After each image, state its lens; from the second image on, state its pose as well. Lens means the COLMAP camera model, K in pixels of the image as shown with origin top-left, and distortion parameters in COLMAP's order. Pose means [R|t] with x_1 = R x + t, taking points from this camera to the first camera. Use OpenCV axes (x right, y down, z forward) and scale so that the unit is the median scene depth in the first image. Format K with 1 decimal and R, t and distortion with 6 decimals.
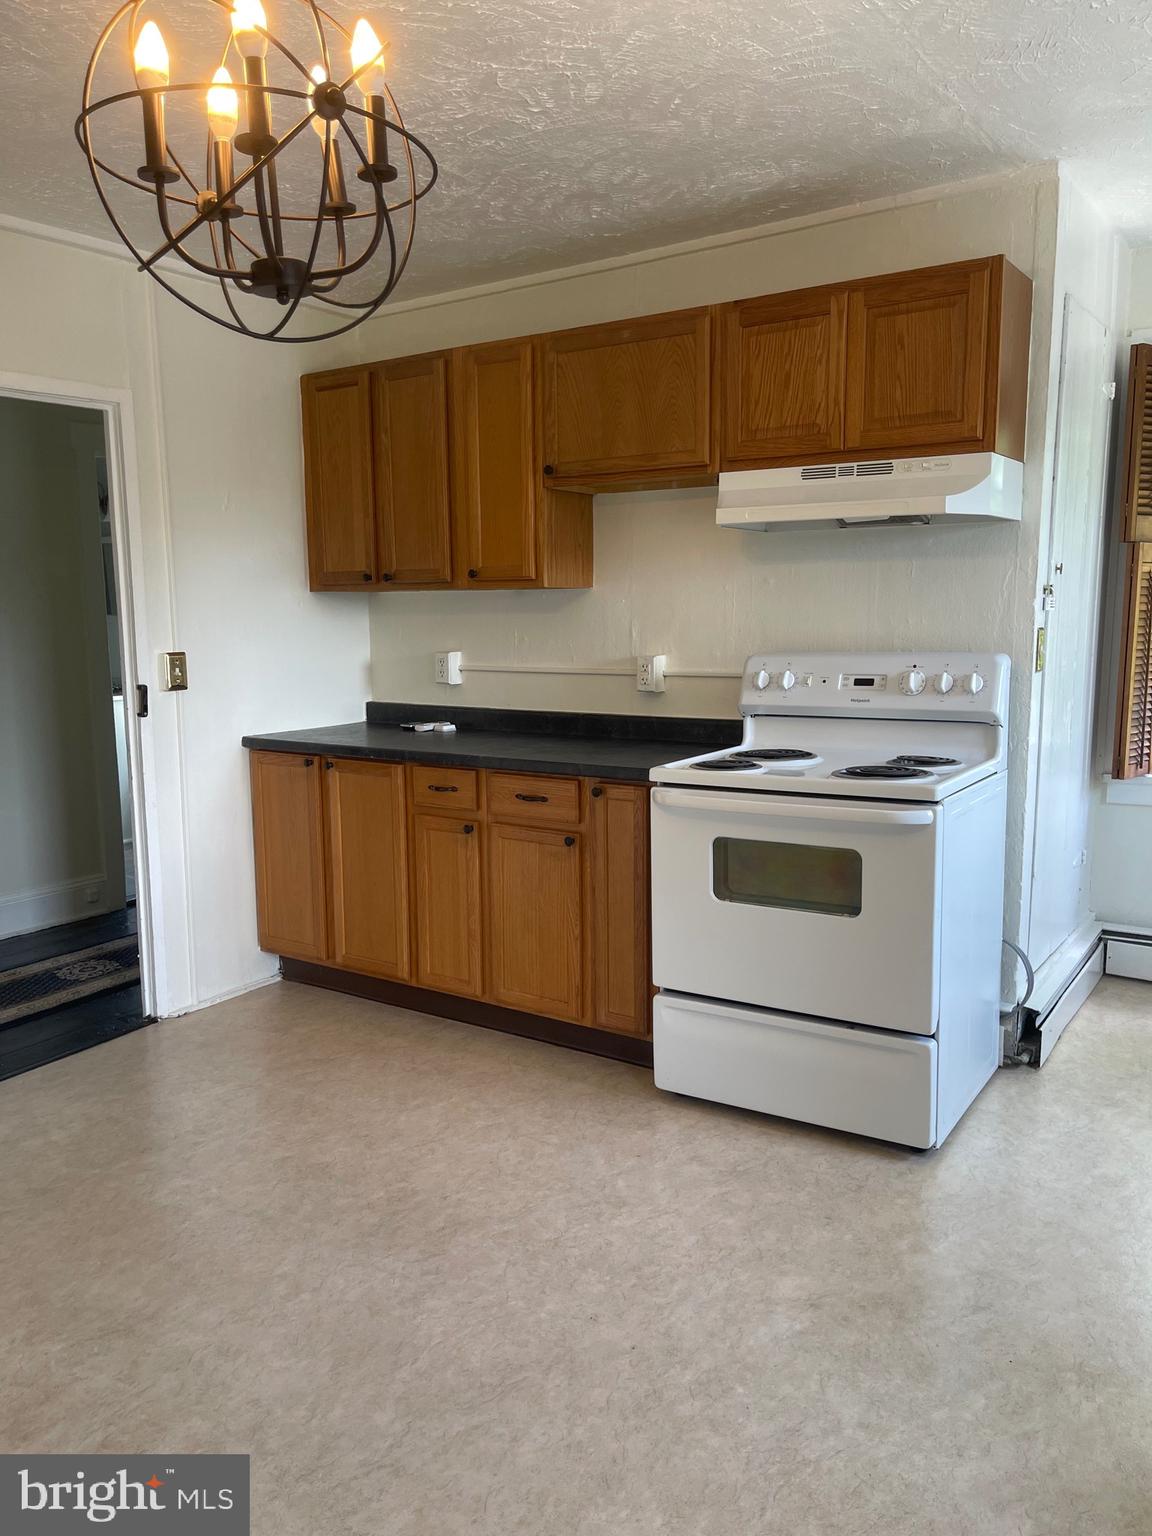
lens RADIAL K [[1171.9, 0, 578.7], [0, 1171.9, 775.3], [0, 0, 1]] dist [0.072632, -0.107333]
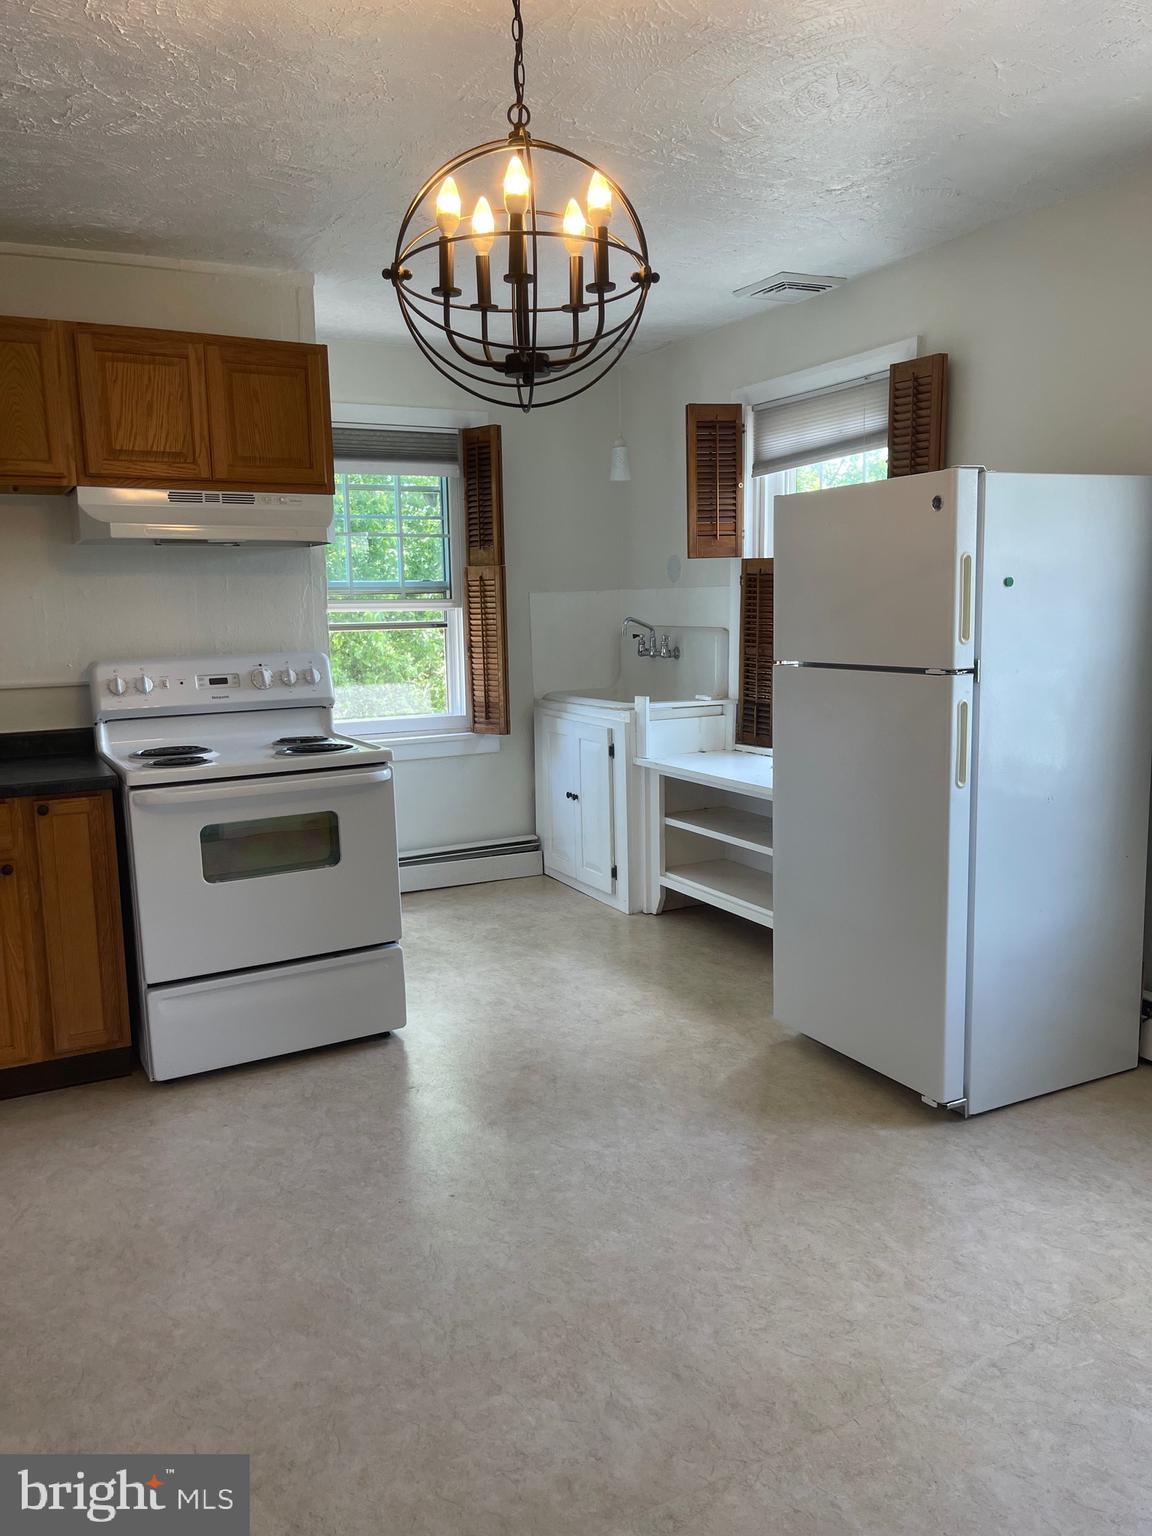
lens RADIAL K [[1171.9, 0, 578.7], [0, 1171.9, 775.3], [0, 0, 1]] dist [0.072632, -0.107333]
pose [[0.473030, -0.130758, 0.871289, -0.647667], [0.136223, 0.987888, 0.074300, -0.027991], [-0.870452, 0.083543, 0.485113, 0.155006]]
